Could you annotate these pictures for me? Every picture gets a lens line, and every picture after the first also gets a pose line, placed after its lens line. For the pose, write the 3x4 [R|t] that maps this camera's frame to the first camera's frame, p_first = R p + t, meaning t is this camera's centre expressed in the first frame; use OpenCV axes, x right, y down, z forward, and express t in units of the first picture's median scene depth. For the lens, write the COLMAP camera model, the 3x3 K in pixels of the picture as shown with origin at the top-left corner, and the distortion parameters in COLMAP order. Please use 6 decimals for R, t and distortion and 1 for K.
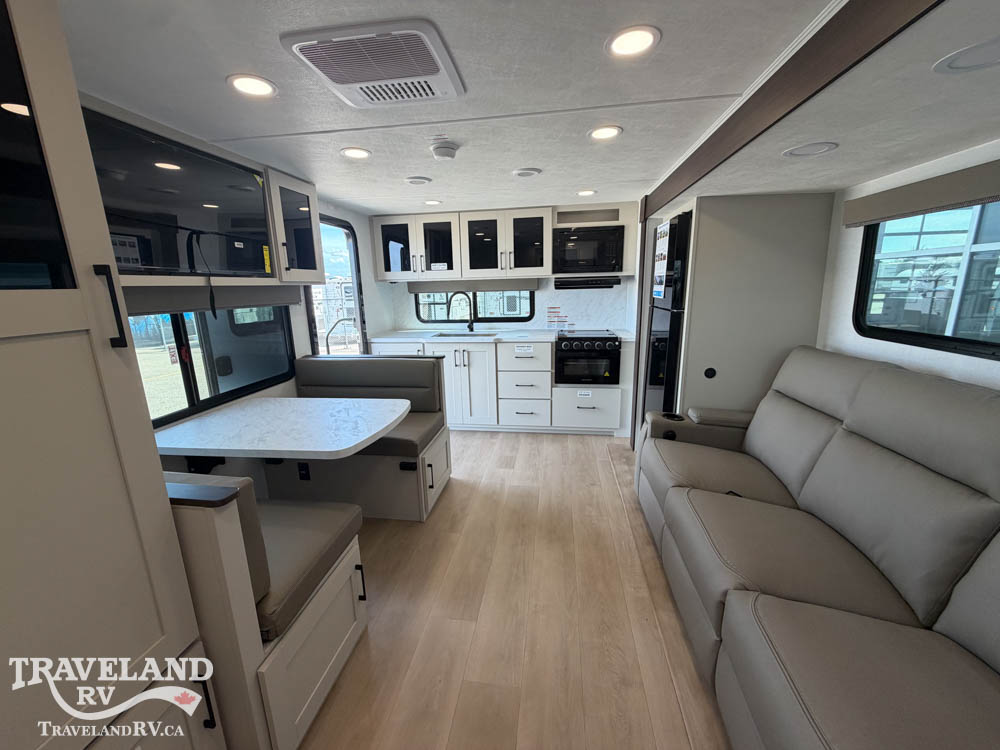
lens RADIAL K [[401.8, 0, 496.9], [0, 401.8, 374.6], [0, 0, 1]] dist [0.000615, 0.000126]
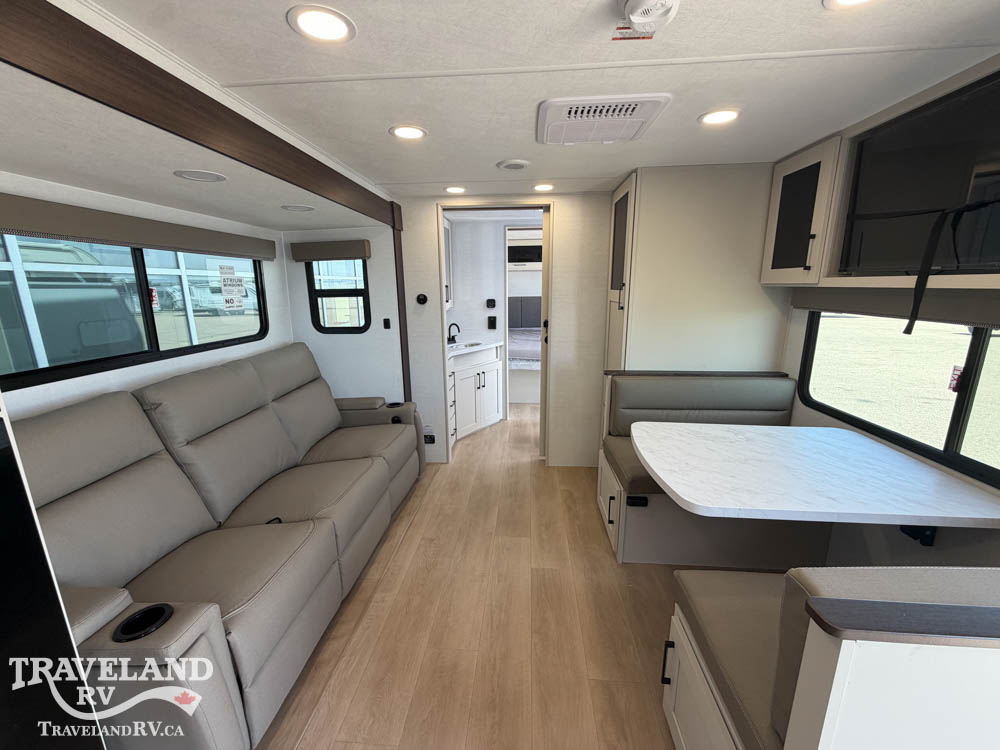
lens RADIAL K [[401.8, 0, 497.5], [0, 401.8, 376.7], [0, 0, 1]] dist [0.000615, 0.000126]
pose [[-0.996897, 0.046877, -0.063244, 0.095680], [0.015059, 0.902097, 0.431271, -0.412446], [0.077269, 0.428980, -0.900003, 1.707426]]
